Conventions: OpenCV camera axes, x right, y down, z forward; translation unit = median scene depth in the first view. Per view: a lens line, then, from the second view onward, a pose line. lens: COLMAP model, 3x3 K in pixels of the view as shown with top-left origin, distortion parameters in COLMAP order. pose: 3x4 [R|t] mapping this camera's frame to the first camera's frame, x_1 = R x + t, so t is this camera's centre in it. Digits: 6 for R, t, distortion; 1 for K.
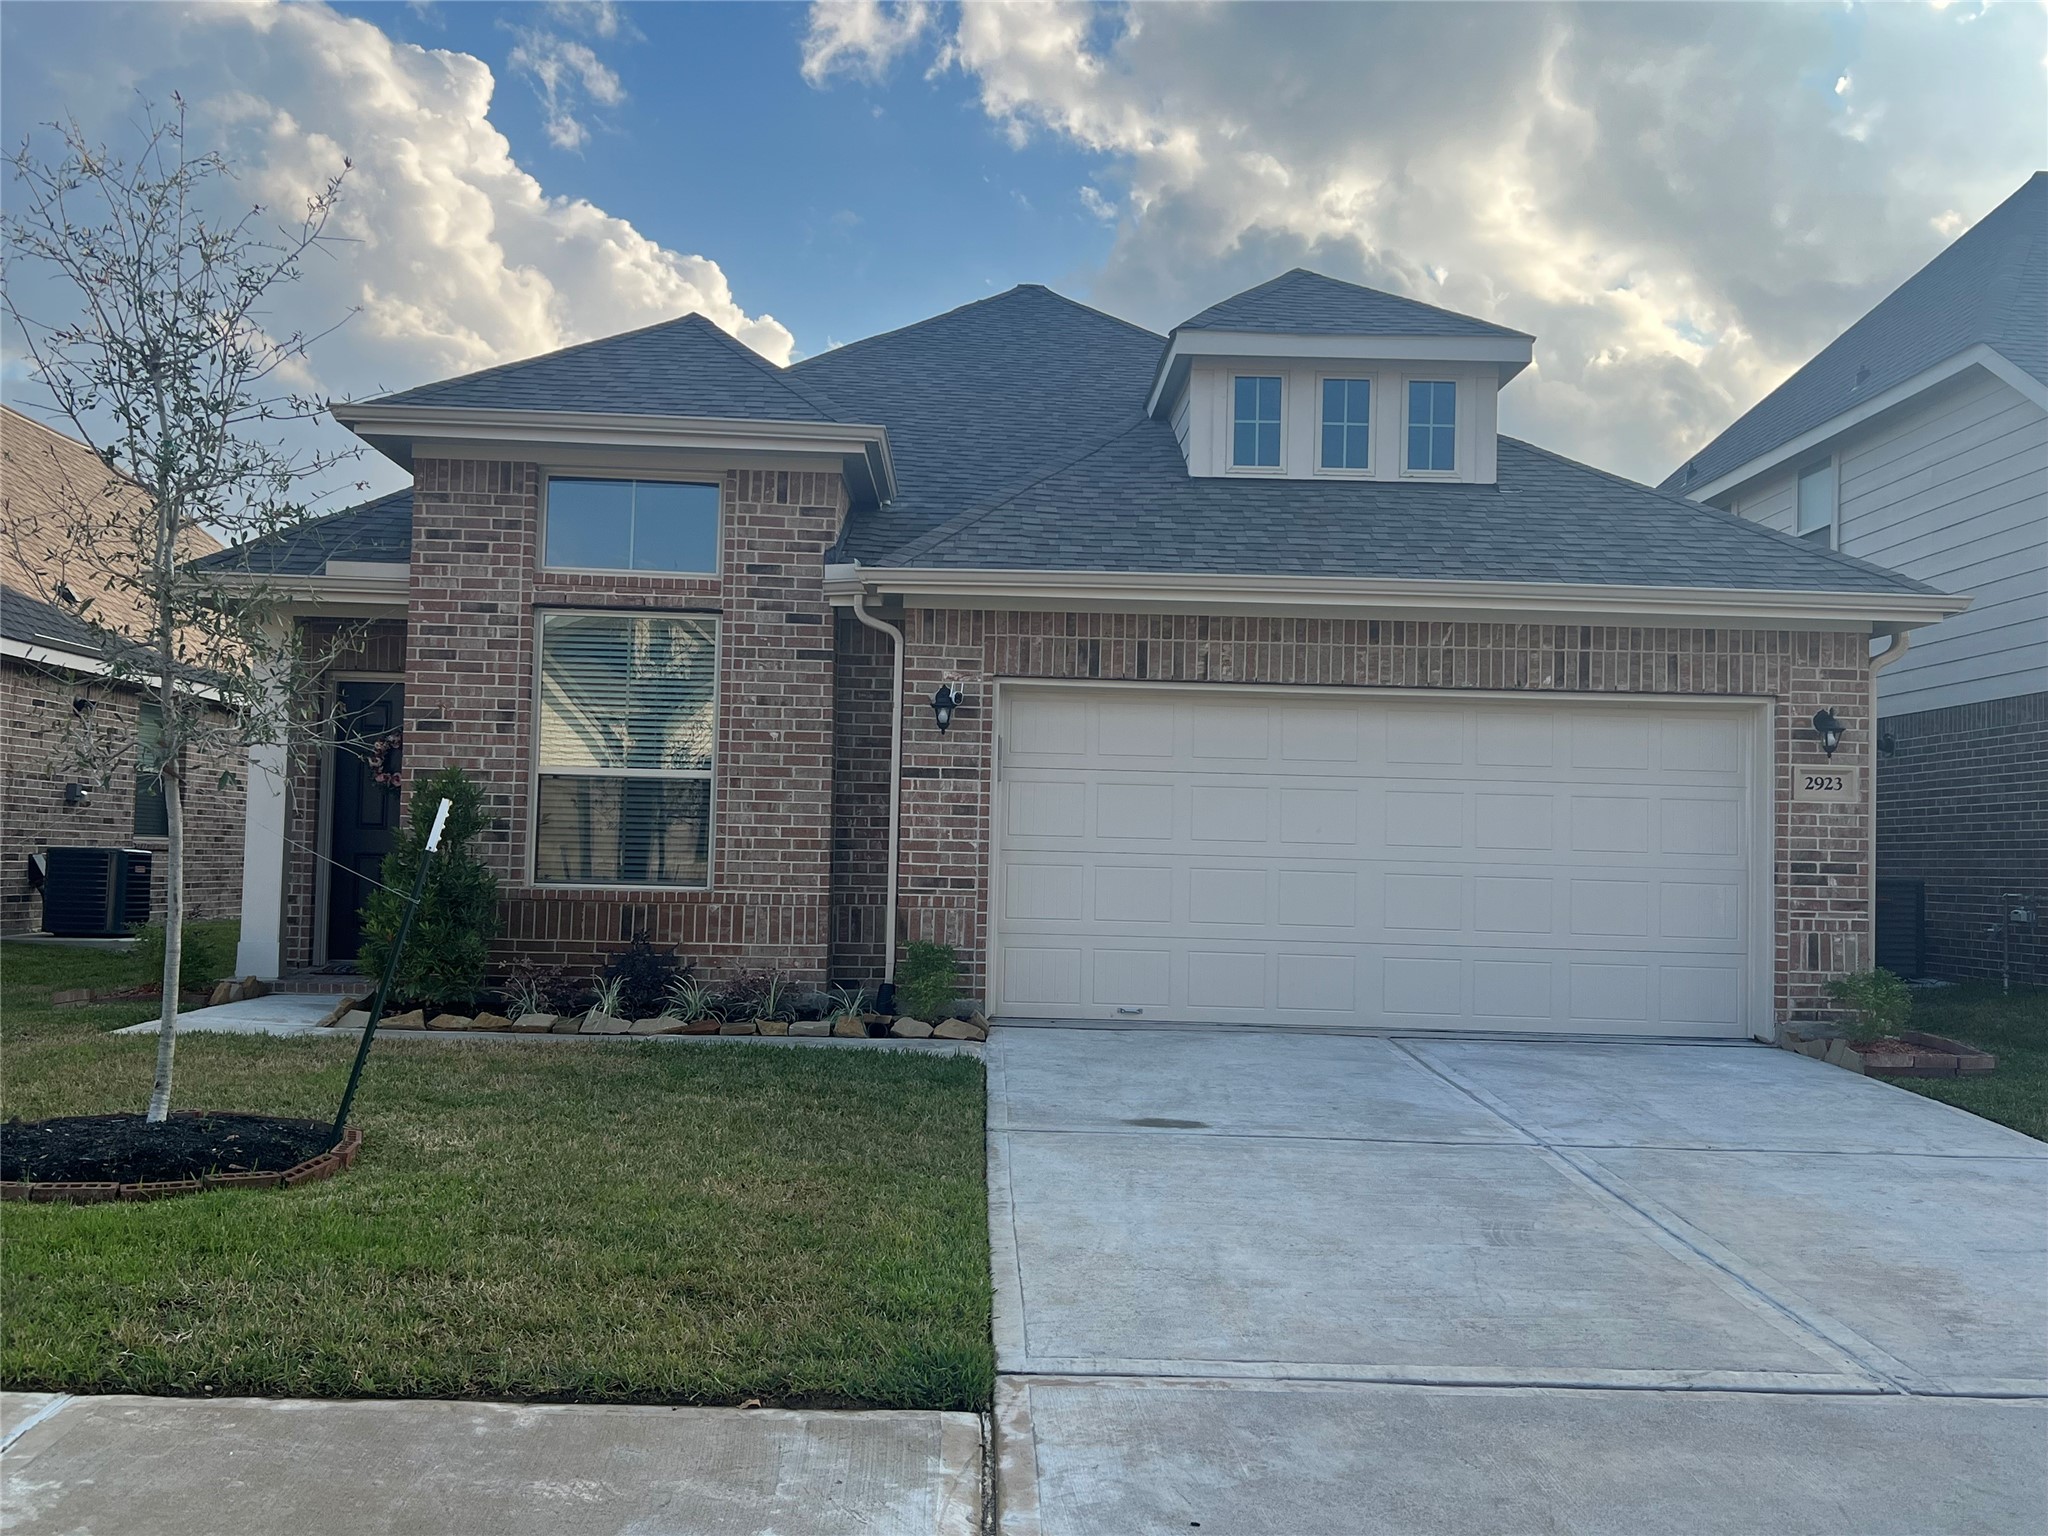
lens RADIAL K [[1824.5, 0, 1021.5], [0, 1824.5, 777.4], [0, 0, 1]] dist [0.215520, -0.613301]
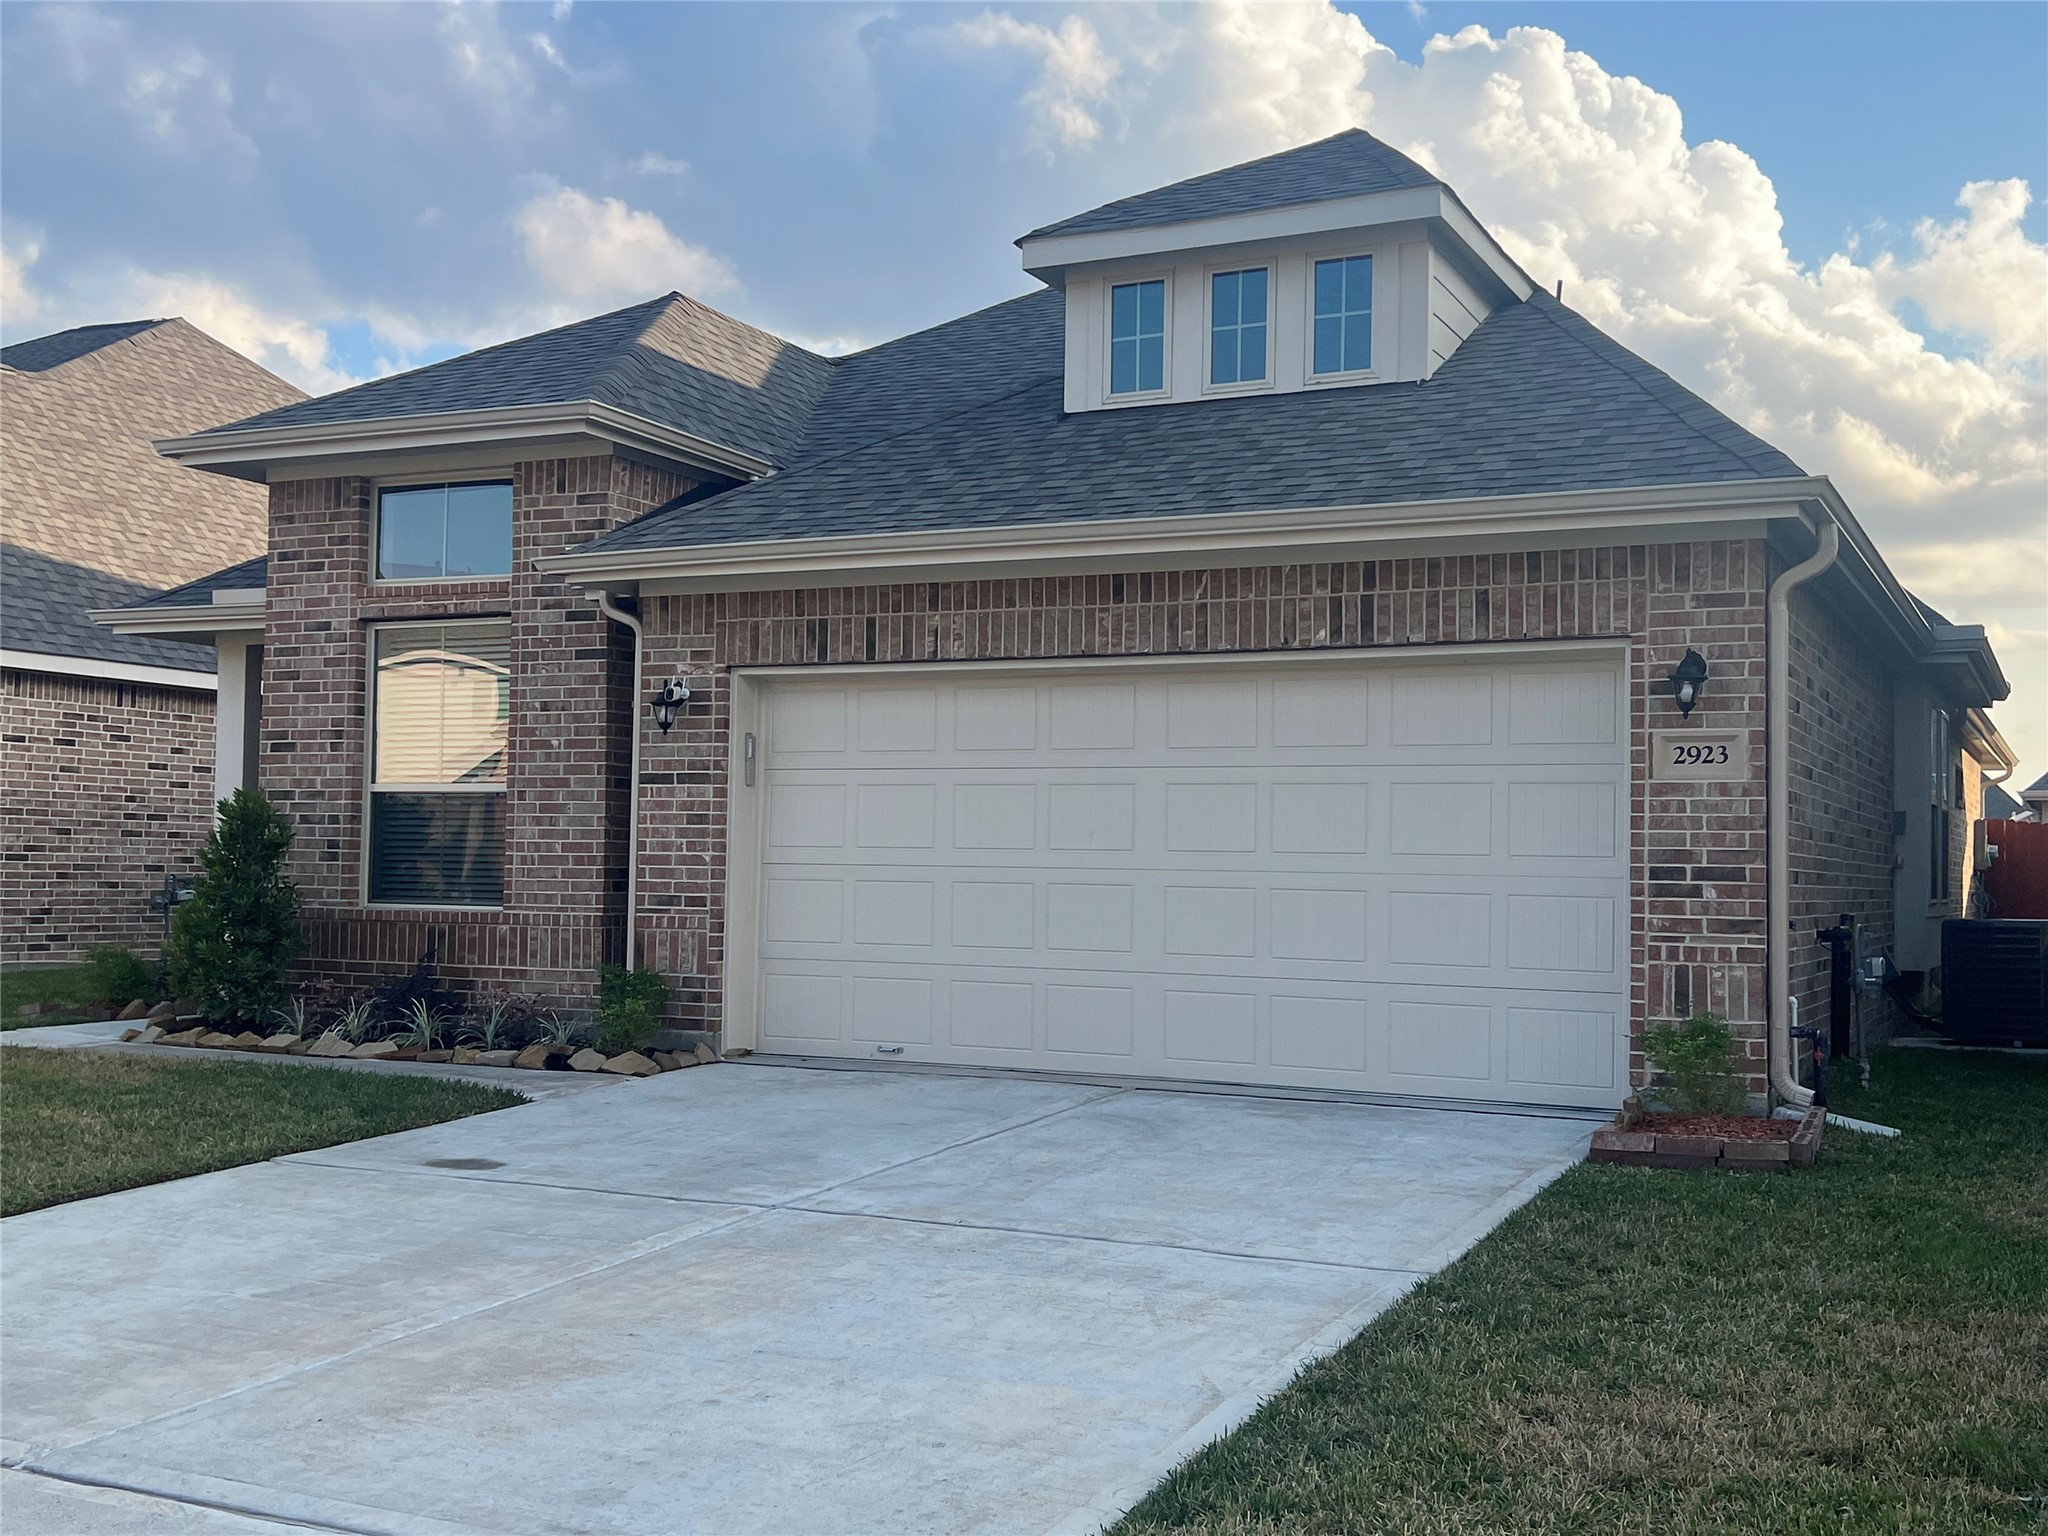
lens RADIAL K [[2145.7, 0, 1010.5], [0, 2145.7, 781.9], [0, 0, 1]] dist [0.227970, -0.660153]
pose [[0.884643, -0.030167, -0.465293, 0.586753], [0.027404, 0.999544, -0.012703, 0.017025], [0.465464, -0.001514, 0.885066, 0.137880]]
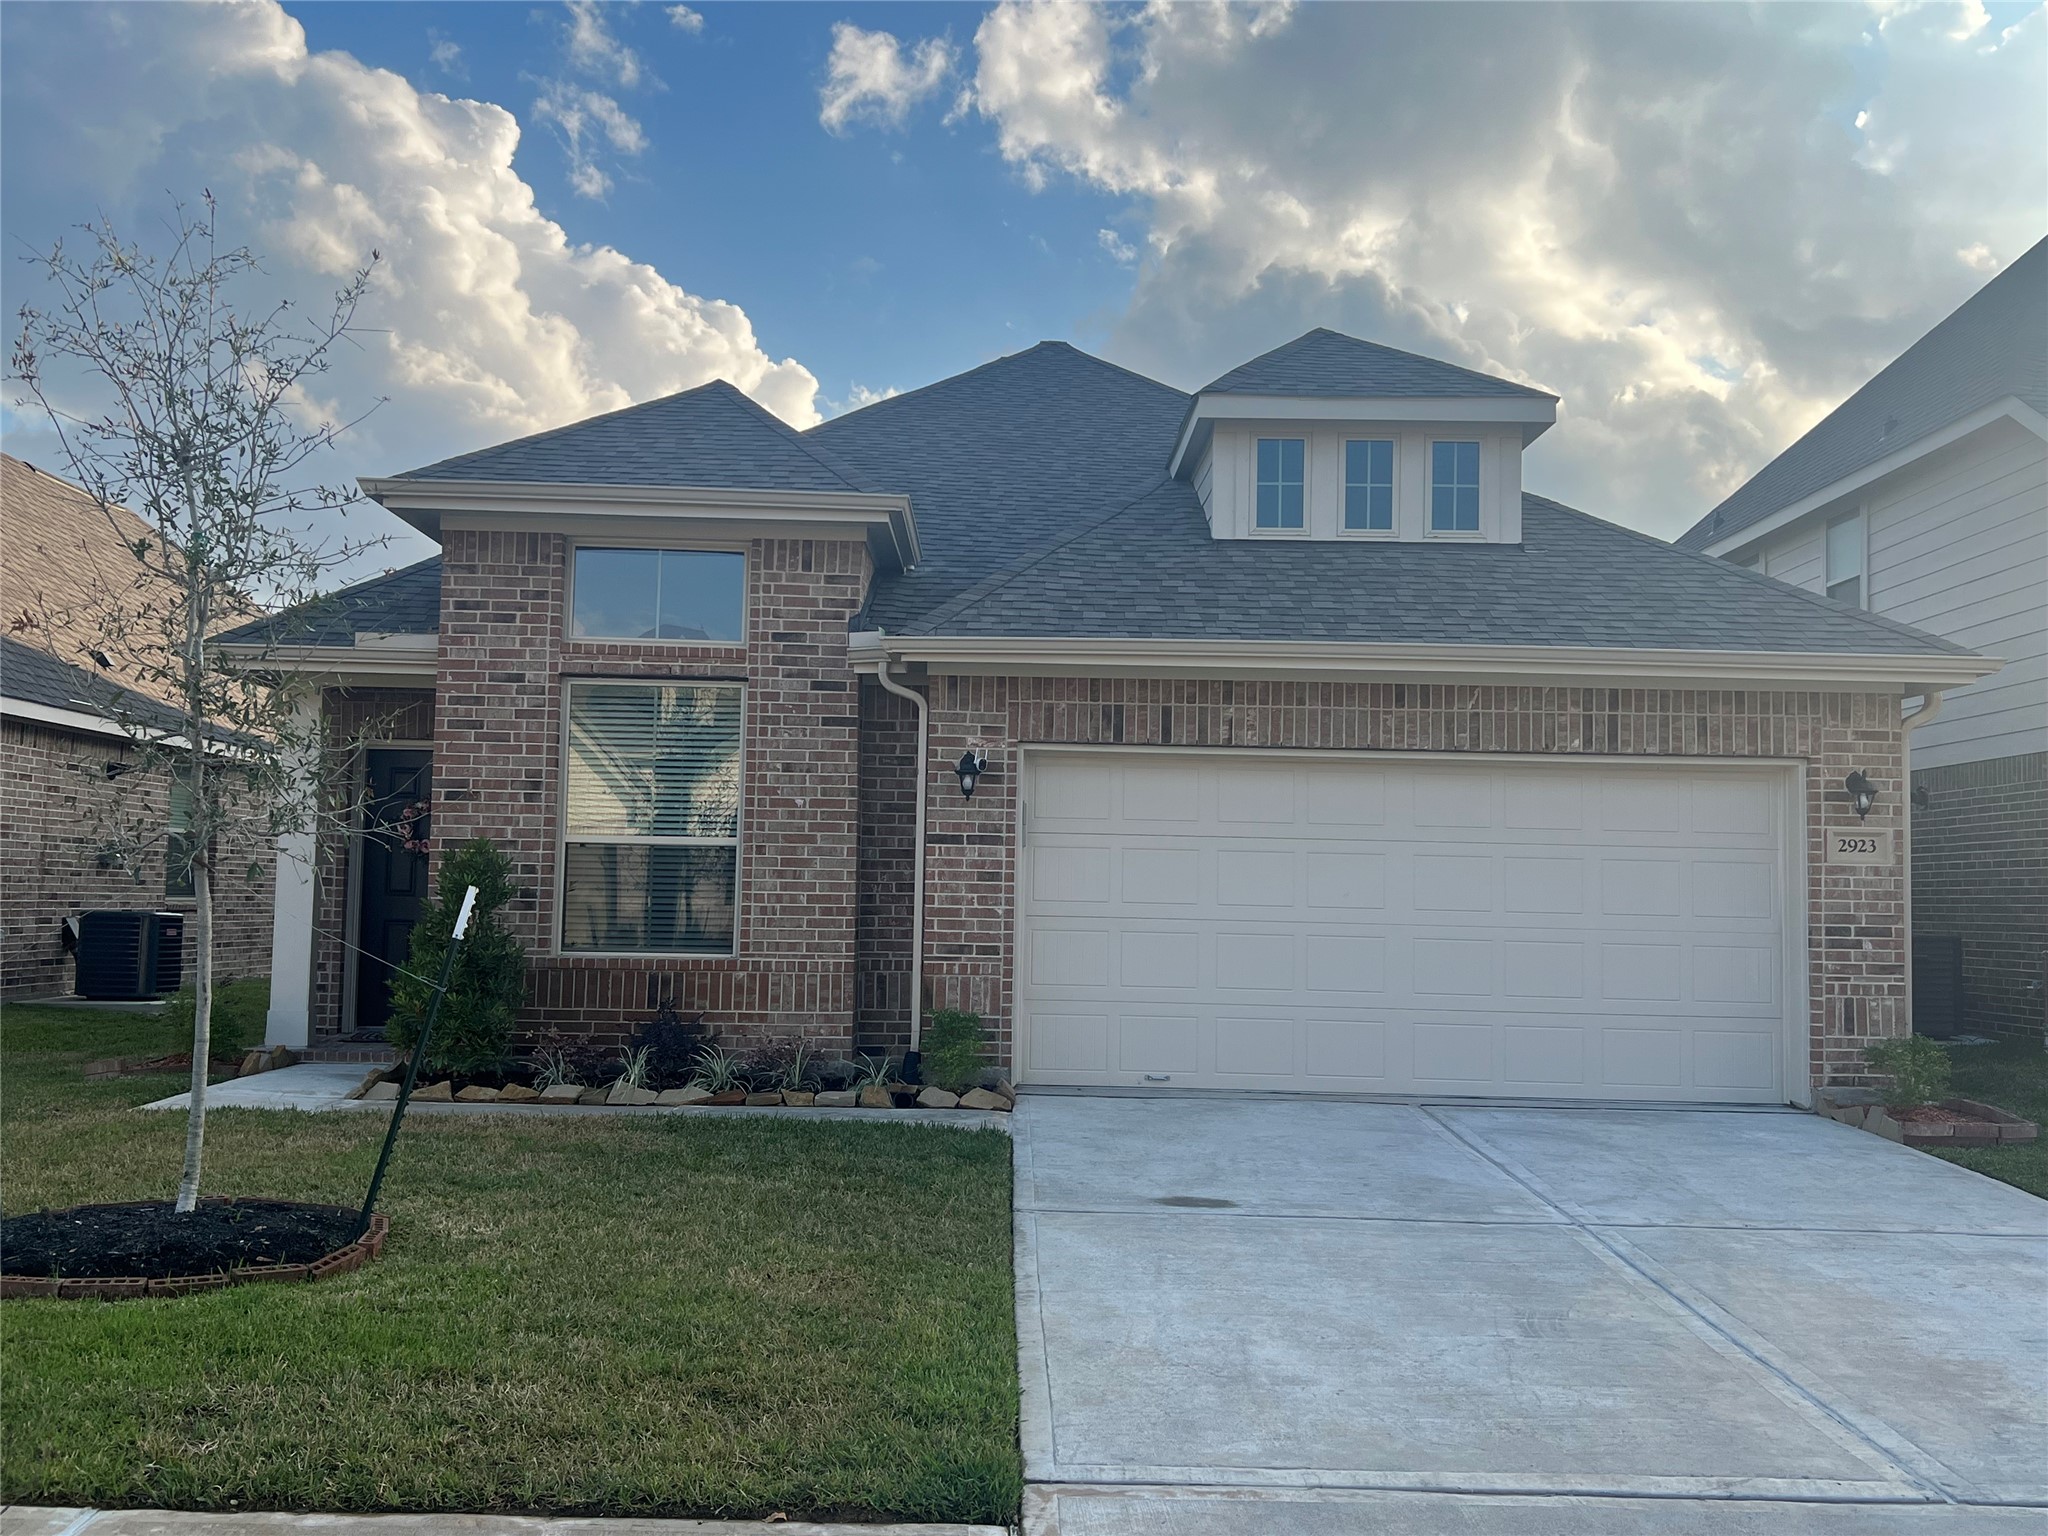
lens RADIAL K [[1824.5, 0, 1015.1], [0, 1824.5, 784.0], [0, 0, 1]] dist [0.210691, -0.566574]
pose [[0.999832, -0.006071, -0.017314, 0.000394], [0.005752, 0.999814, -0.018405, -0.014058], [0.017423, 0.018302, 0.999681, 0.001261]]
